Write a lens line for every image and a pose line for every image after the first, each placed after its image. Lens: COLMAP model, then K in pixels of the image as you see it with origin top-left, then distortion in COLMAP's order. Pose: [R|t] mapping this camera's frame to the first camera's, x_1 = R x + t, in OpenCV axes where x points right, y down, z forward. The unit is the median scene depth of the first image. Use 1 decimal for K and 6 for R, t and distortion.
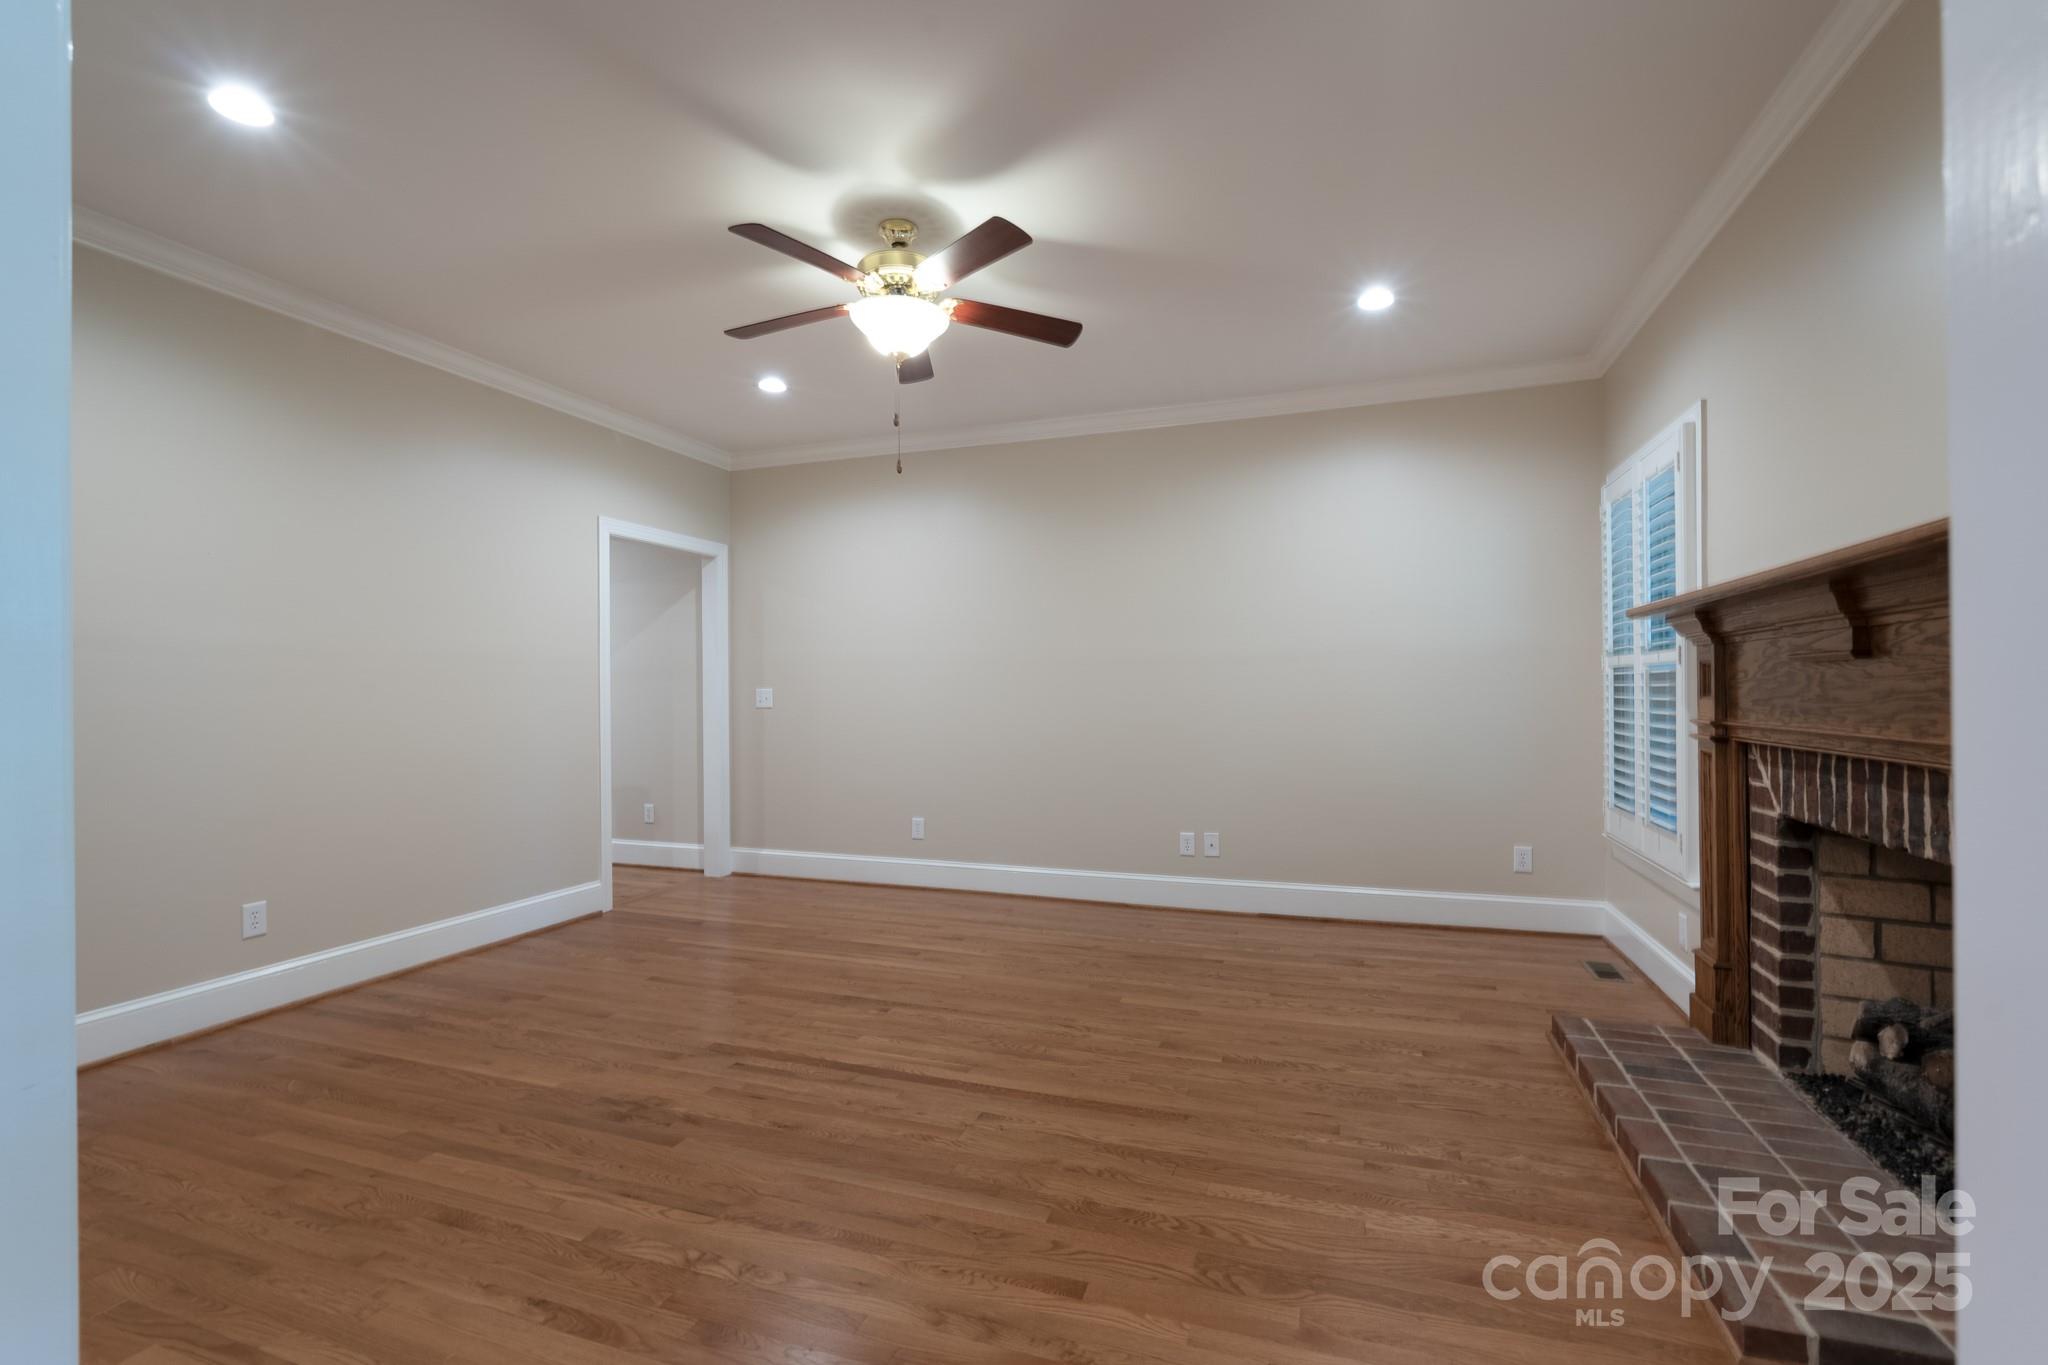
lens RADIAL K [[921.2, 0, 1024.0], [0, 921.2, 682.5], [0, 0, 1]] dist [-0.002658, 0.000296]
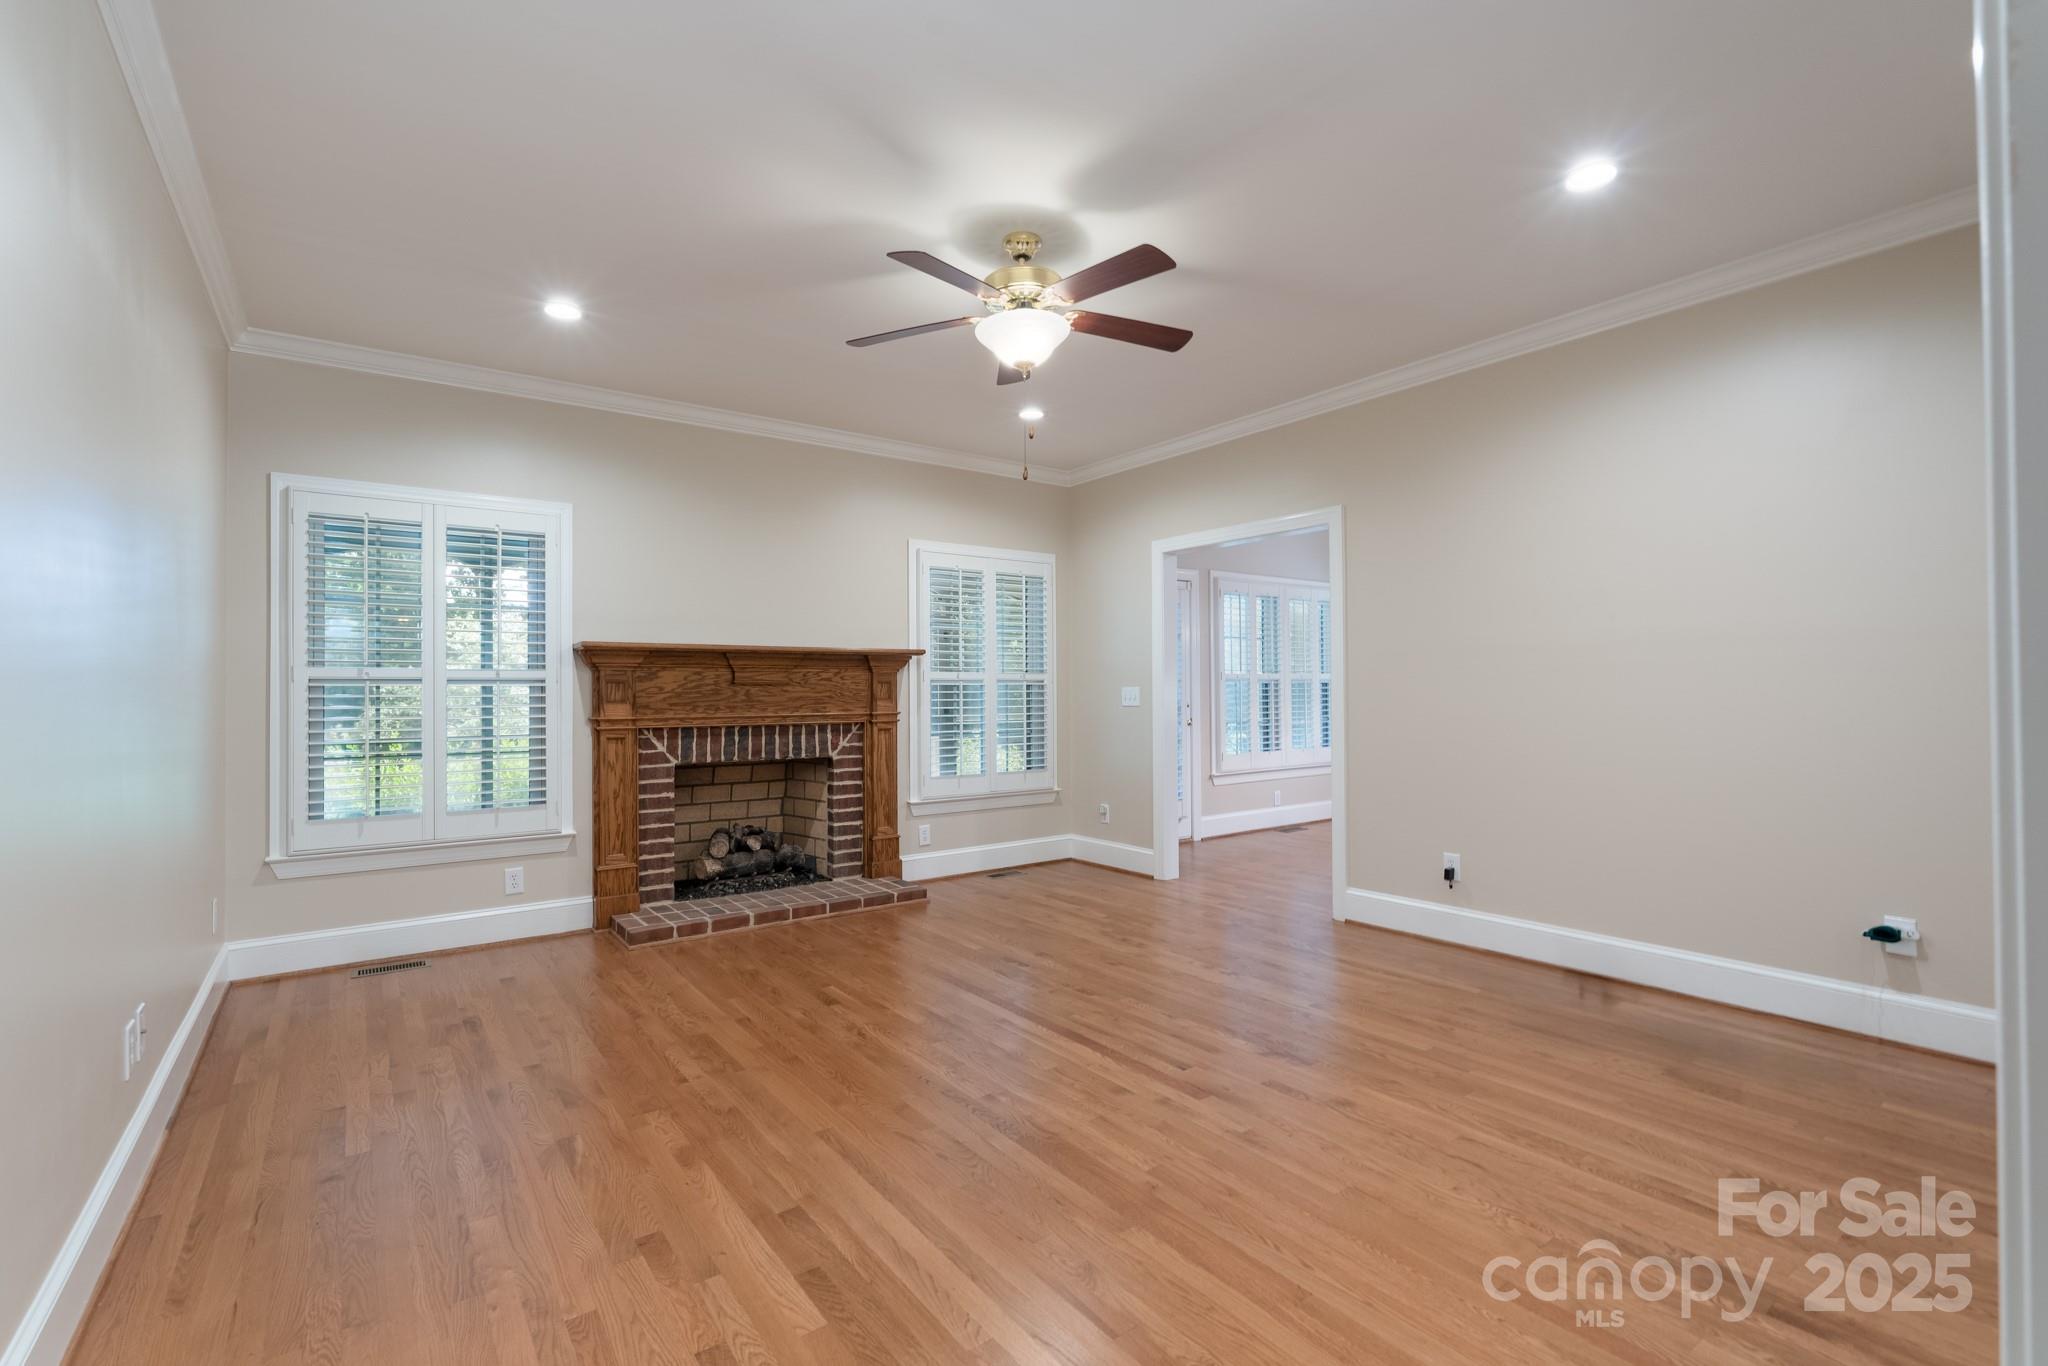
lens RADIAL K [[908.4, 0, 1024.0], [0, 908.4, 683.0], [0, 0, 1]] dist [-0.000641, -0.000043]
pose [[-0.830772, 0.018942, 0.556290, -0.663600], [0.007038, 0.999698, -0.023530, 0.020691], [-0.556568, -0.015633, -0.830655, 1.762577]]
